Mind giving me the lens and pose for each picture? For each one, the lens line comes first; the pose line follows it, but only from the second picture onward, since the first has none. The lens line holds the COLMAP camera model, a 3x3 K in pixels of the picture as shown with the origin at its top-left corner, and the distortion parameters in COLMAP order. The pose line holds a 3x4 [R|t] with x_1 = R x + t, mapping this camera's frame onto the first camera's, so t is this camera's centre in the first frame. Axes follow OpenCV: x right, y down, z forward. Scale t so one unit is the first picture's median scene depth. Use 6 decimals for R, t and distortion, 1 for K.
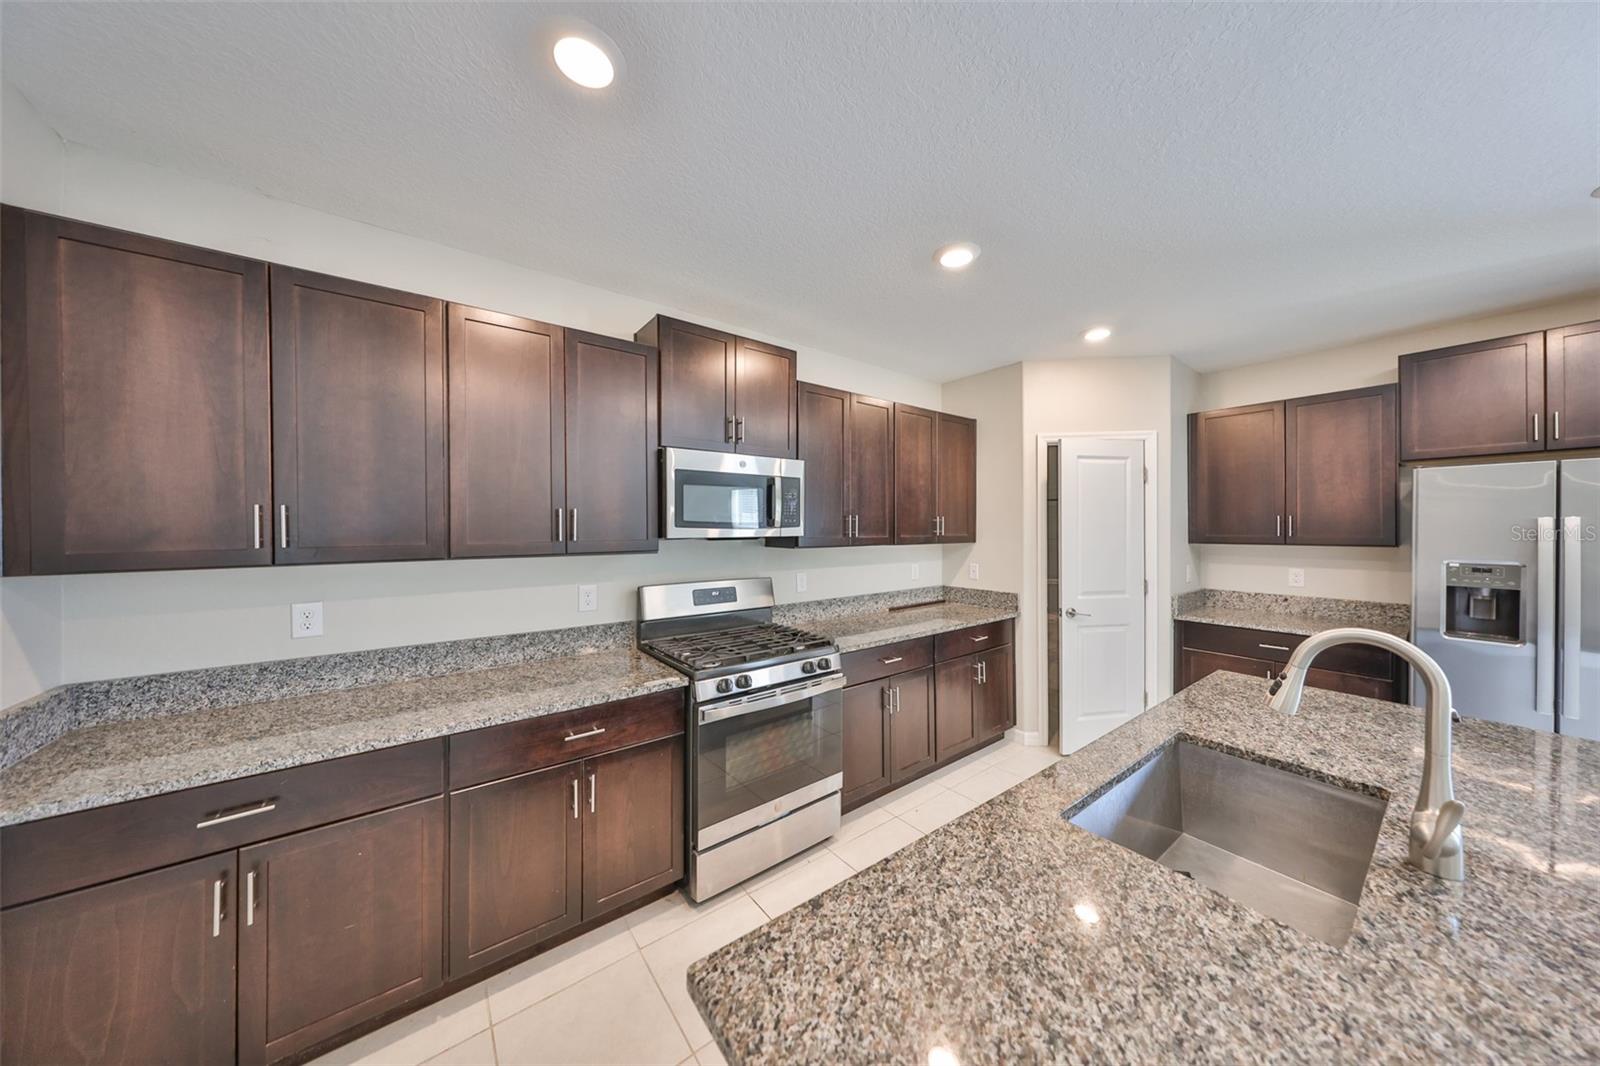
lens RADIAL K [[495.7, 0, 806.5], [0, 495.7, 530.3], [0, 0, 1]] dist [-0.000370, 0.000022]
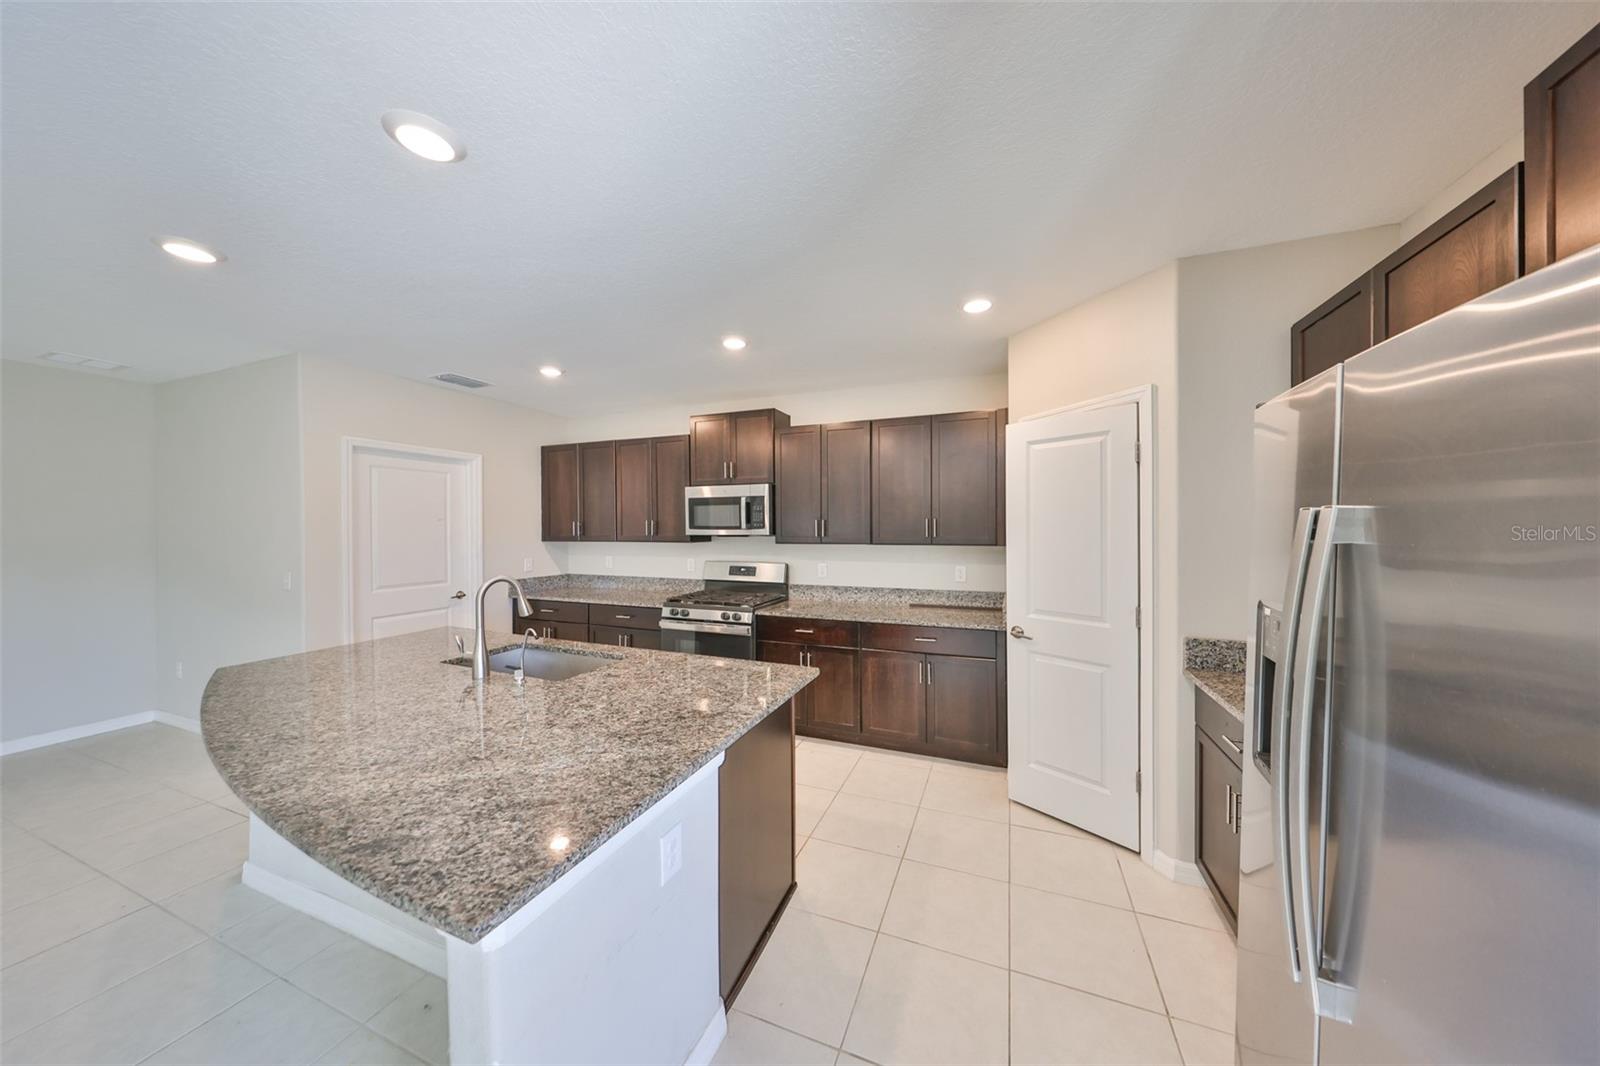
lens RADIAL K [[495.7, 0, 799.1], [0, 495.7, 527.9], [0, 0, 1]] dist [-0.000370, 0.000022]
pose [[0.514850, -0.000478, -0.857280, 1.278495], [-0.002651, 0.999994, -0.002150, -0.005774], [0.857276, 0.003380, 0.514846, 0.319052]]
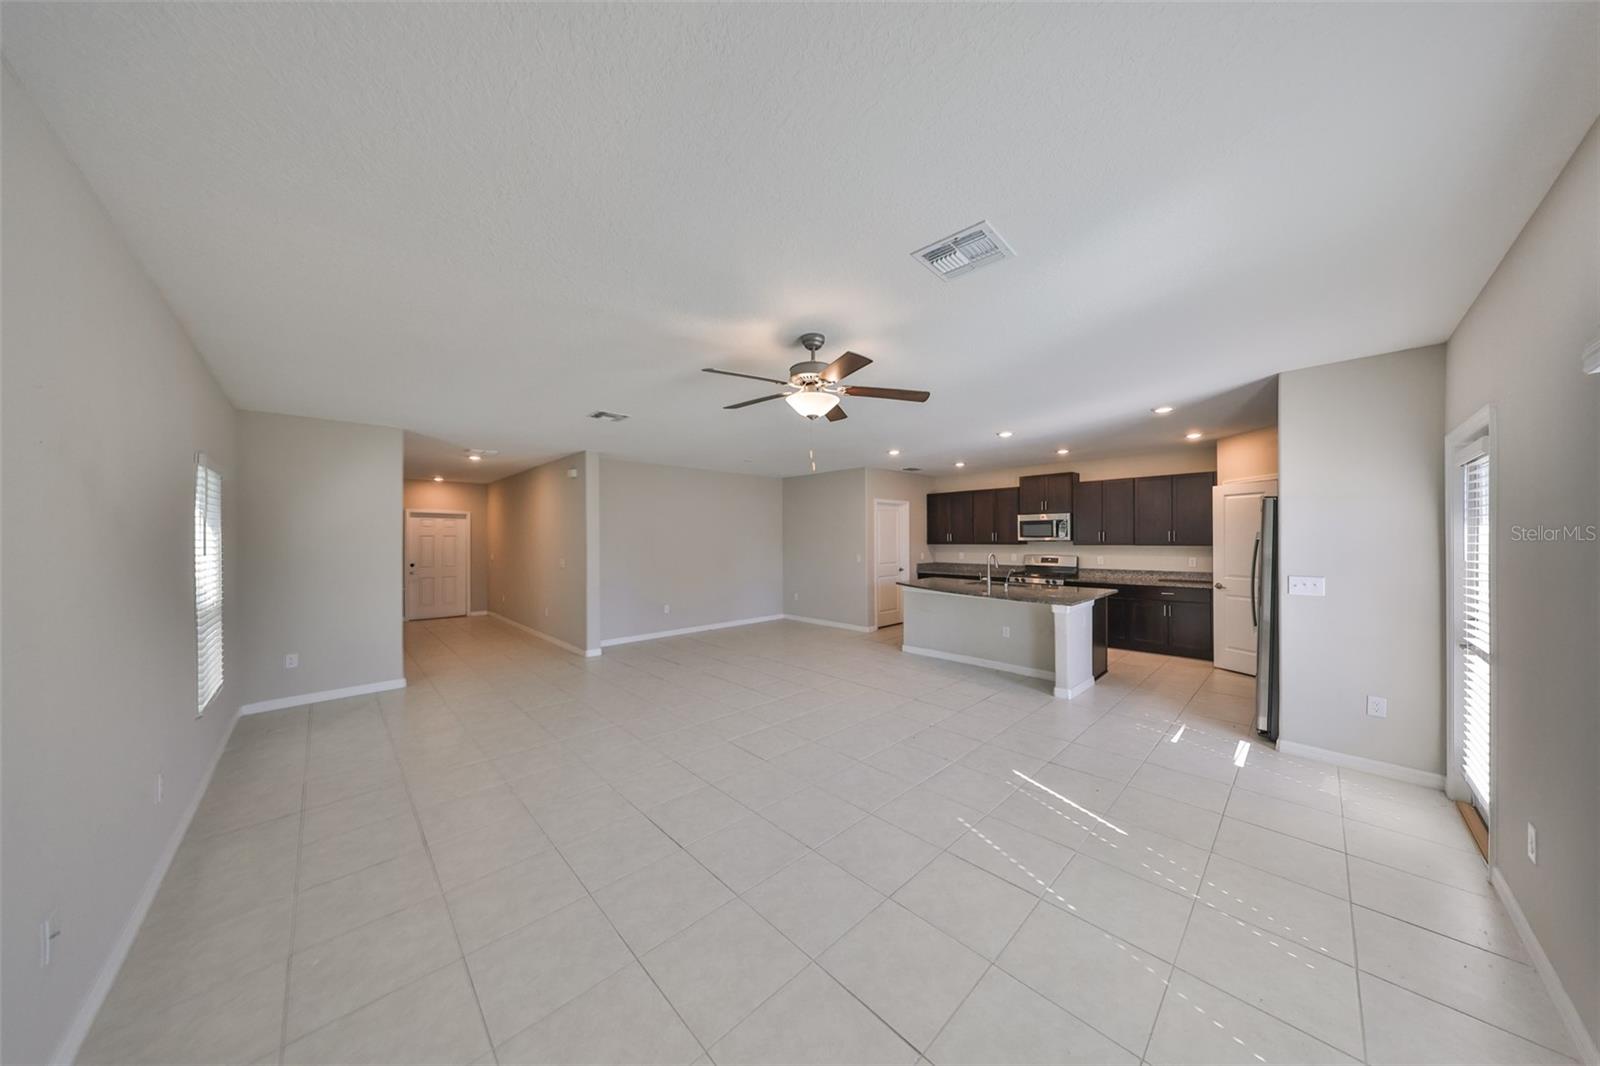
lens RADIAL K [[495.7, 0, 810.1], [0, 495.7, 539.6], [0, 0, 1]] dist [-0.000370, 0.000022]
pose [[0.126245, 0.003132, -0.991994, 2.524733], [-0.002109, 0.999994, 0.002889, 0.002088], [0.991997, 0.001728, 0.126251, -0.776286]]
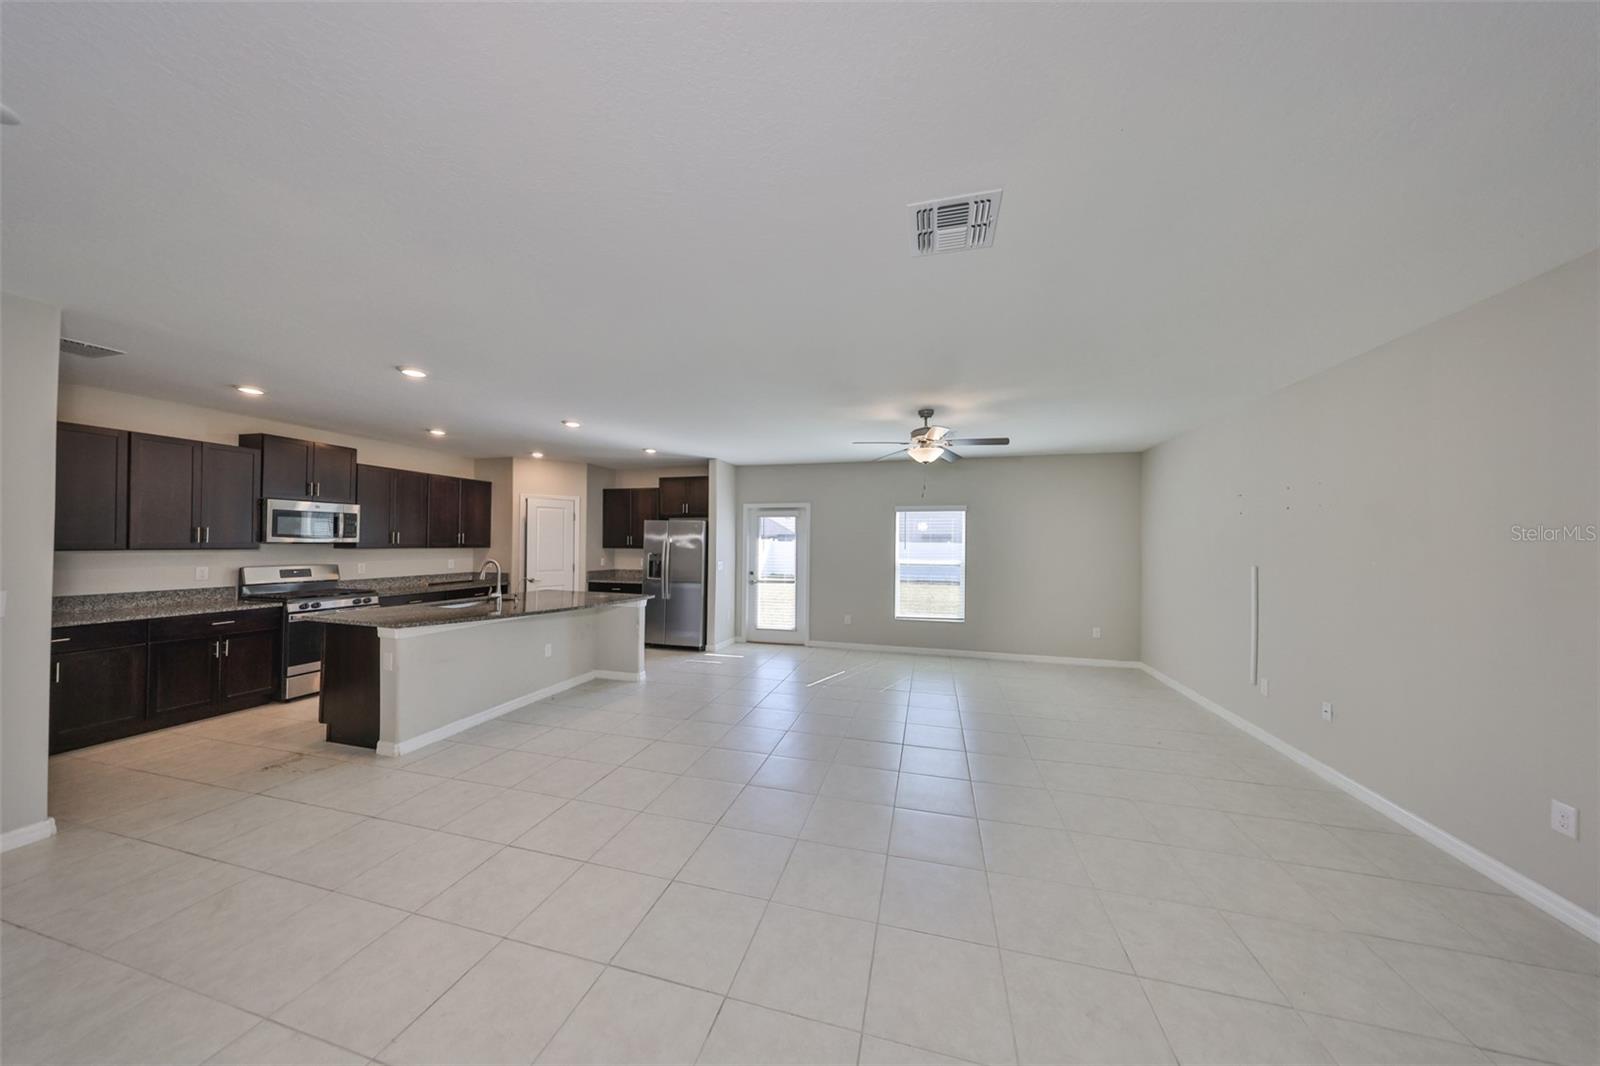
lens RADIAL K [[495.7, 0, 803.4], [0, 495.7, 537.8], [0, 0, 1]] dist [-0.000370, 0.000022]
pose [[0.795028, 0.014789, 0.606393, 0.205452], [-0.007021, 0.999860, -0.015180, 0.011211], [-0.606533, 0.007811, 0.795020, -1.660839]]
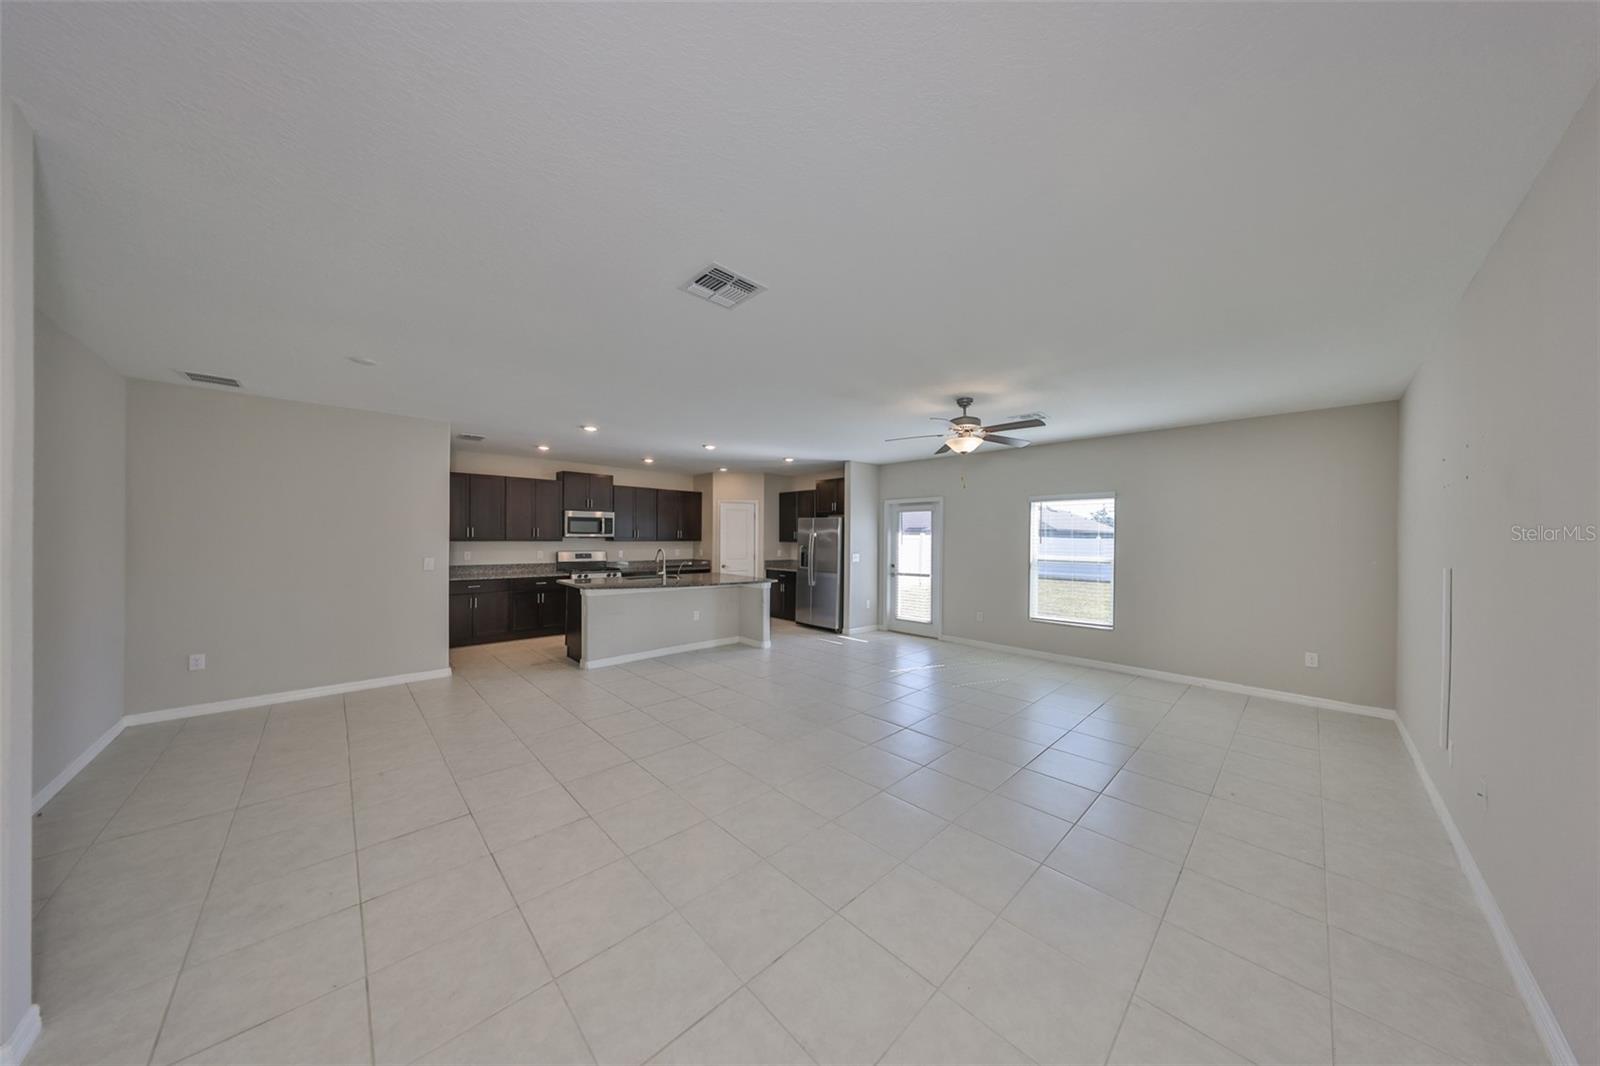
lens RADIAL K [[495.7, 0, 799.7], [0, 495.7, 536.5], [0, 0, 1]] dist [-0.000370, 0.000022]
pose [[0.994757, 0.009016, 0.101868, 0.812663], [-0.008430, 0.999945, -0.006188, 0.018589], [-0.101918, 0.005297, 0.994779, -2.131569]]
